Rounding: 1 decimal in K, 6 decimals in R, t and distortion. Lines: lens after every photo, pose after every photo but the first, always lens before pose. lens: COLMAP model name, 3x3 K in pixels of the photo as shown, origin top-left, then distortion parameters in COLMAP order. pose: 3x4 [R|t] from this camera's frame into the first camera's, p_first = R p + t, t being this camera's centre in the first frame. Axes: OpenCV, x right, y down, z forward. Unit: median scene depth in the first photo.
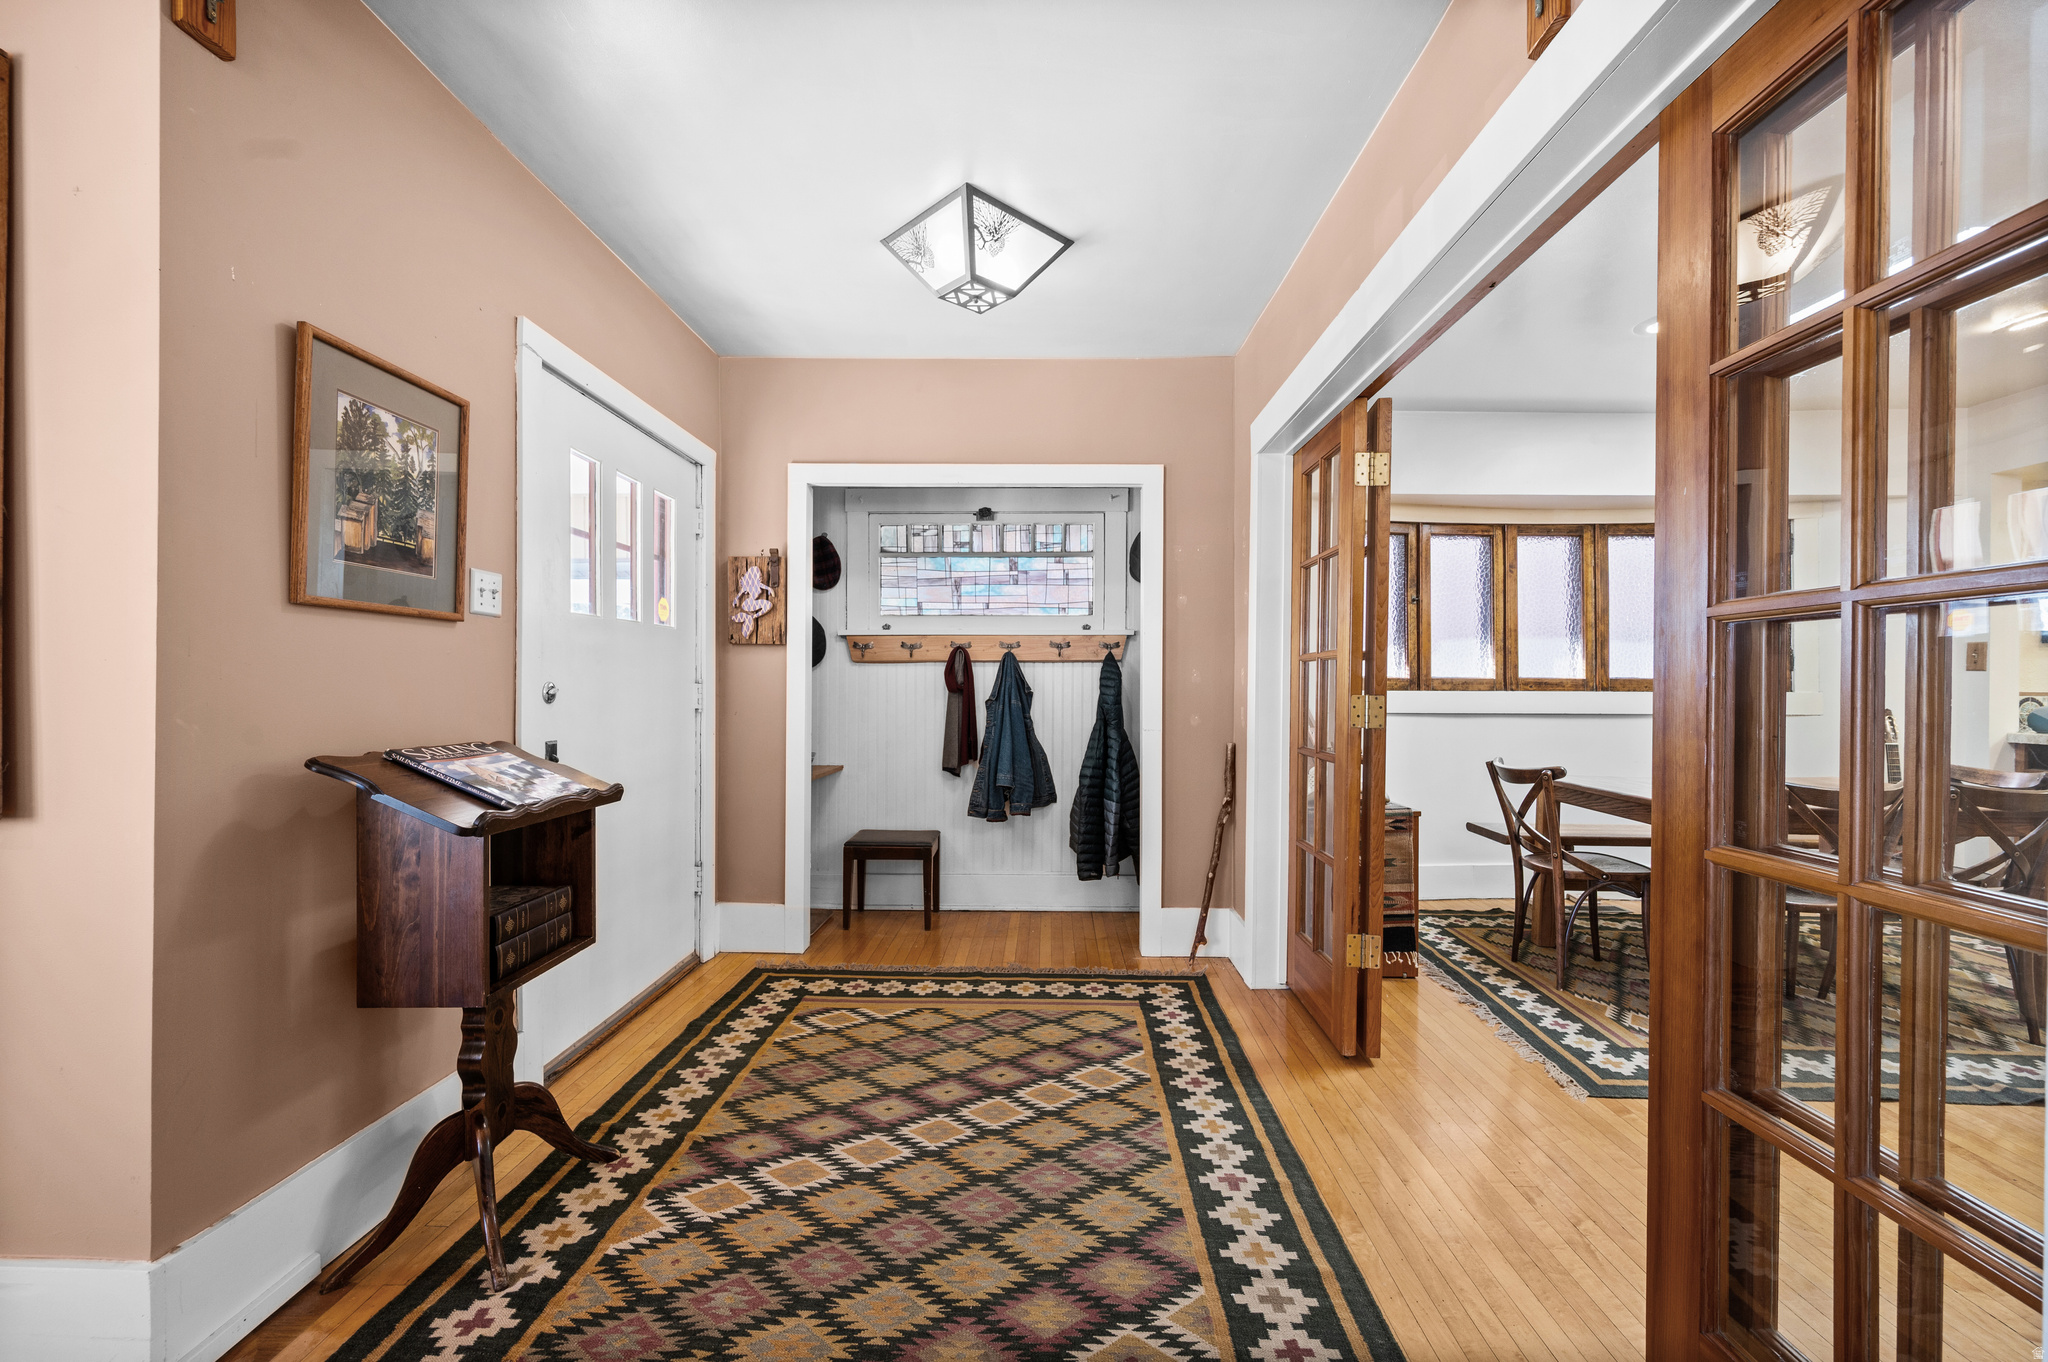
lens RADIAL K [[822.6, 0, 1018.2], [0, 822.6, 691.2], [0, 0, 1]] dist [-0.002401, -0.001078]
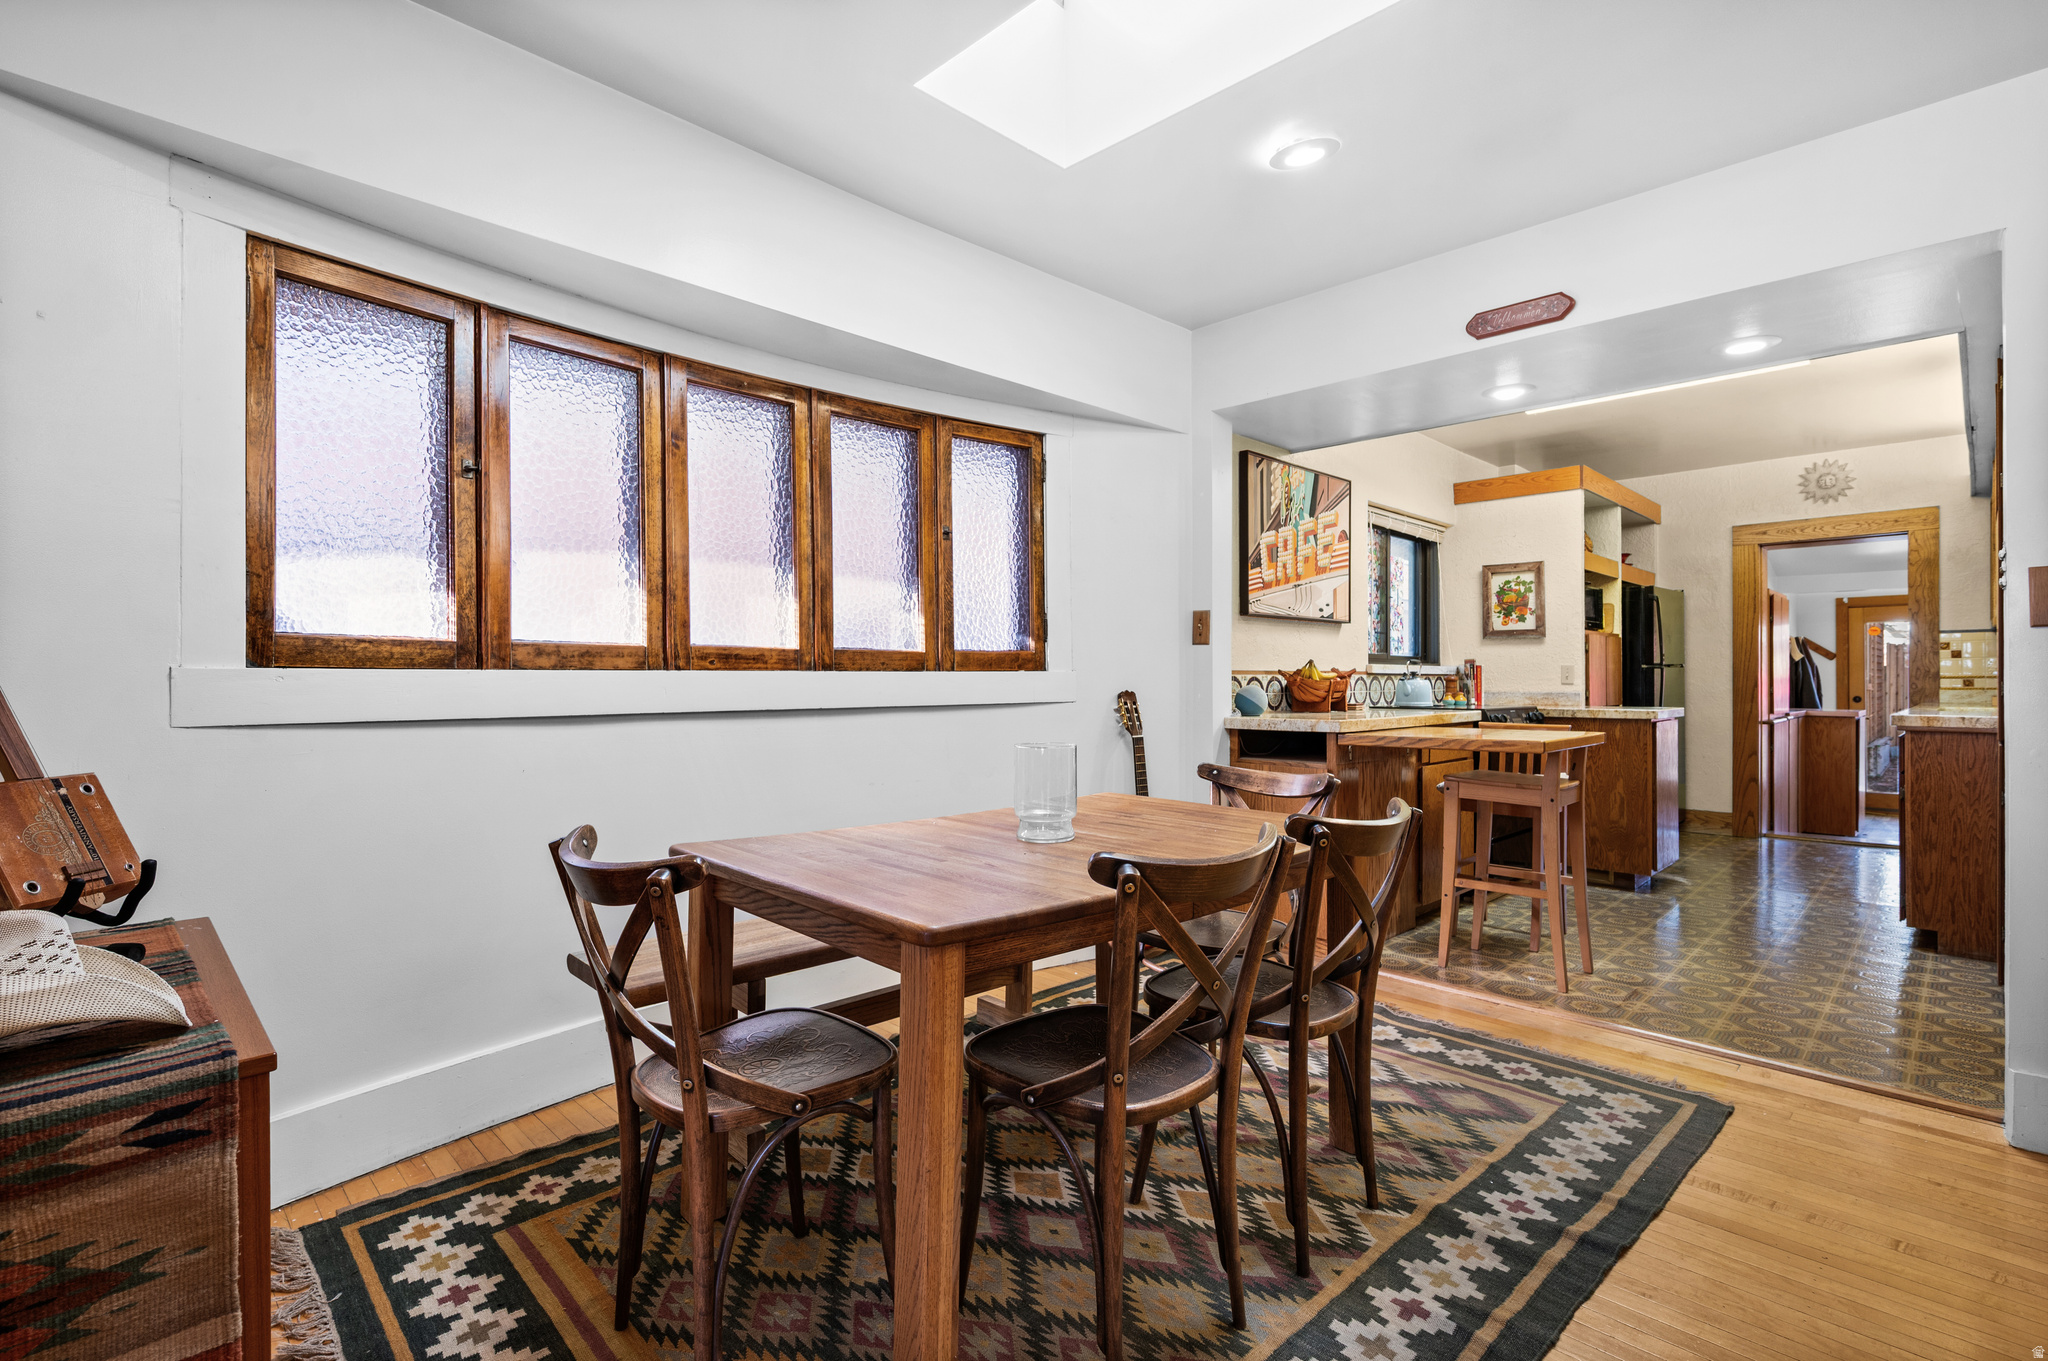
lens RADIAL K [[958.0, 0, 1050.5], [0, 958.0, 659.1], [0, 0, 1]] dist [0.001228, -0.000169]
pose [[0.679208, 0.008496, 0.733897, 0.311748], [0.010975, 0.999704, -0.021730, 0.008841], [-0.733864, 0.022814, 0.678914, 0.405266]]
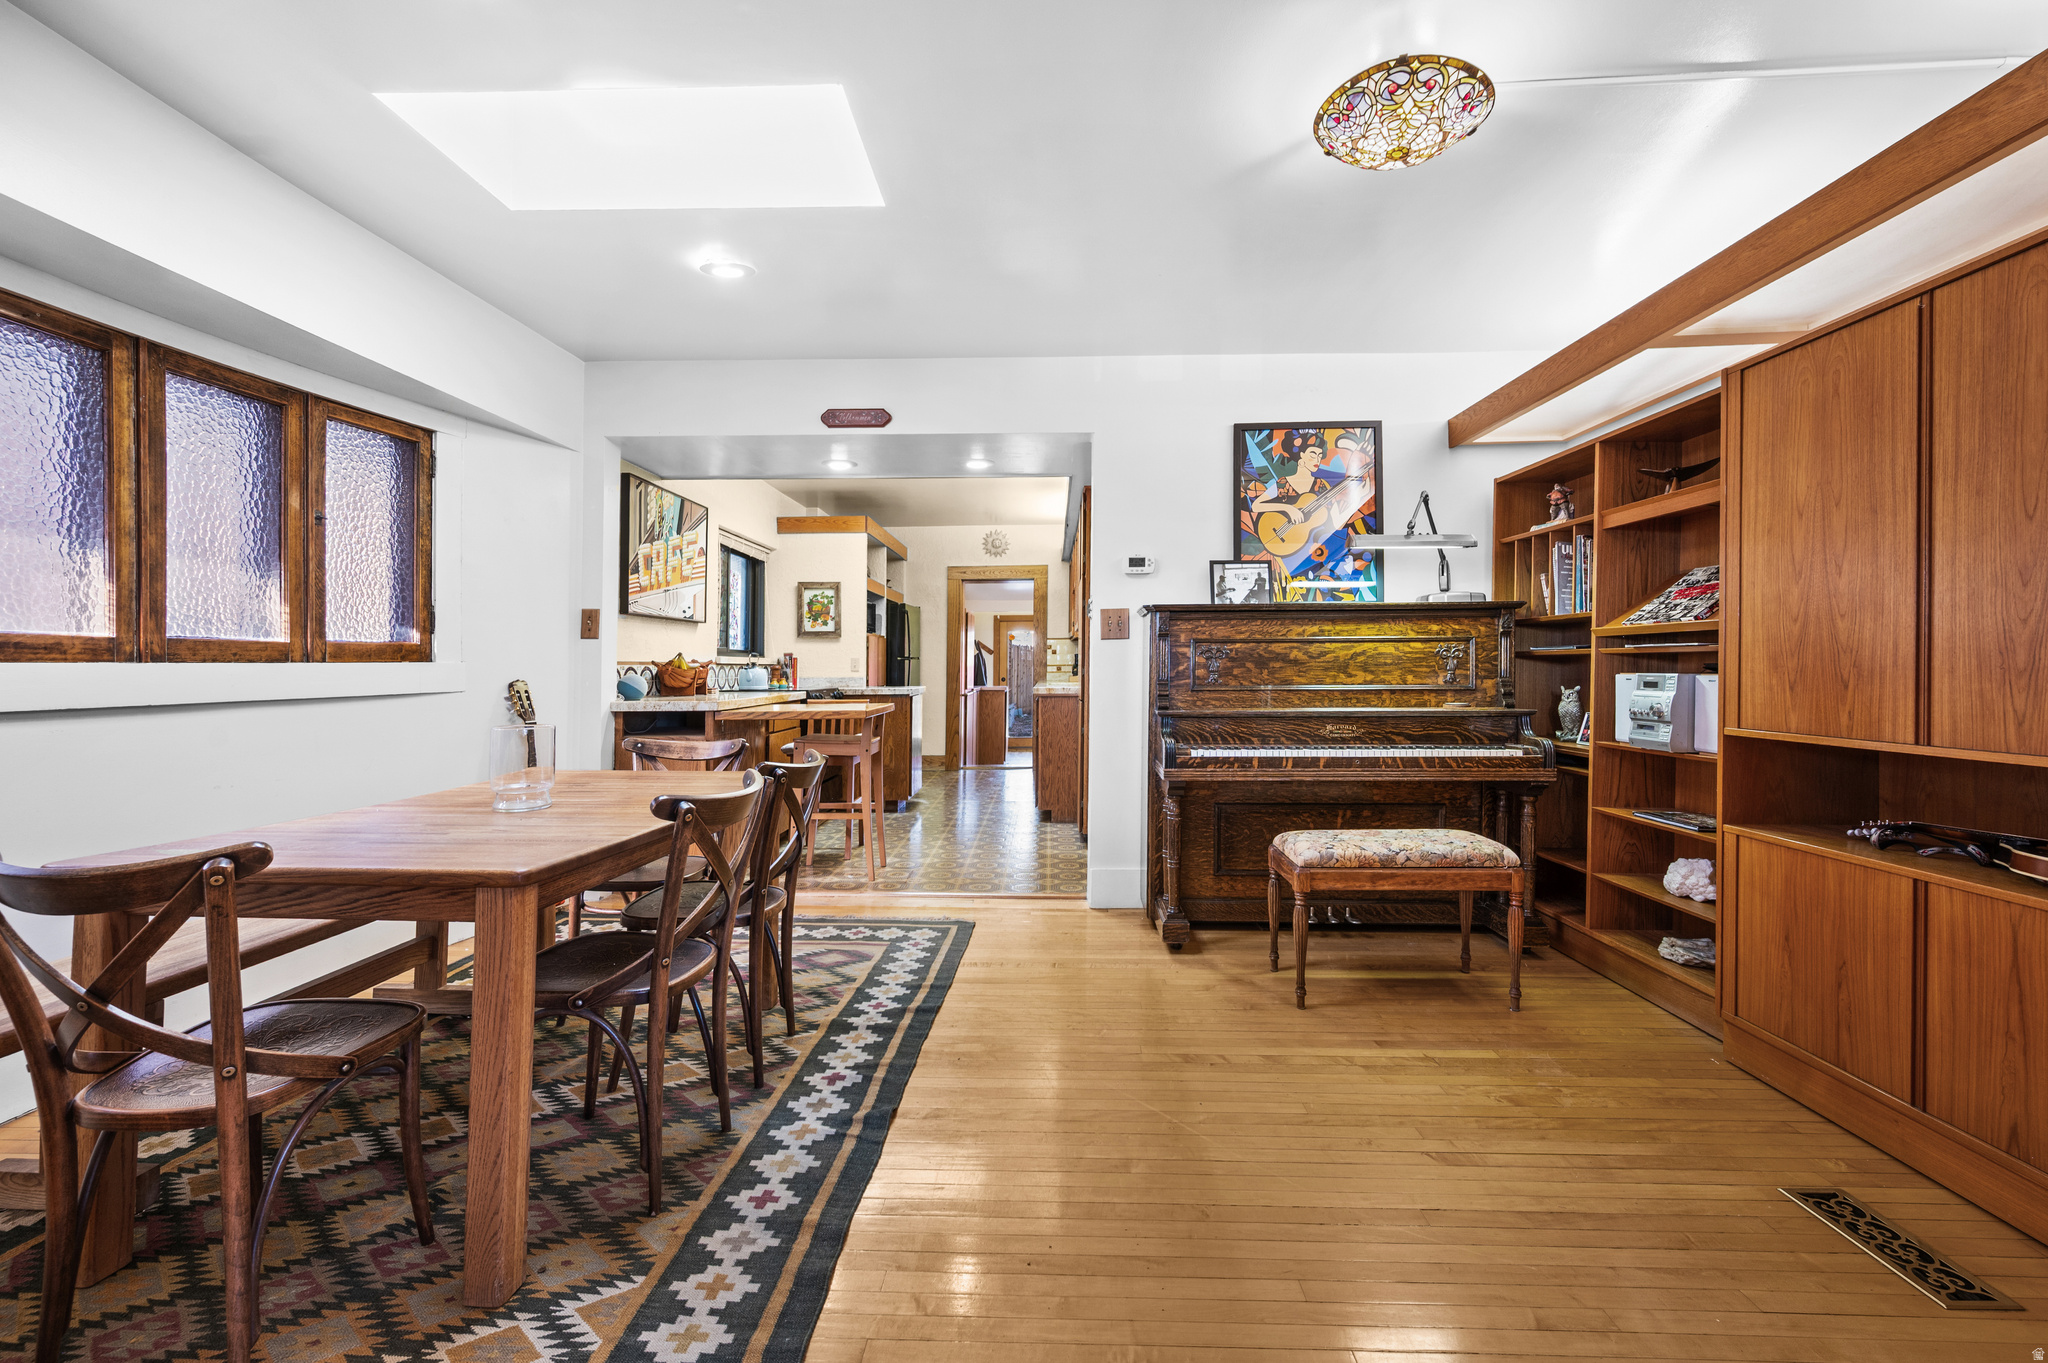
lens RADIAL K [[822.6, 0, 1028.1], [0, 822.6, 655.7], [0, 0, 1]] dist [-0.002401, -0.001078]
pose [[0.002218, 0.006426, 0.999977, 0.189338], [0.014520, 0.999874, -0.006457, 0.007691], [-0.999892, 0.014534, 0.002125, 0.441302]]
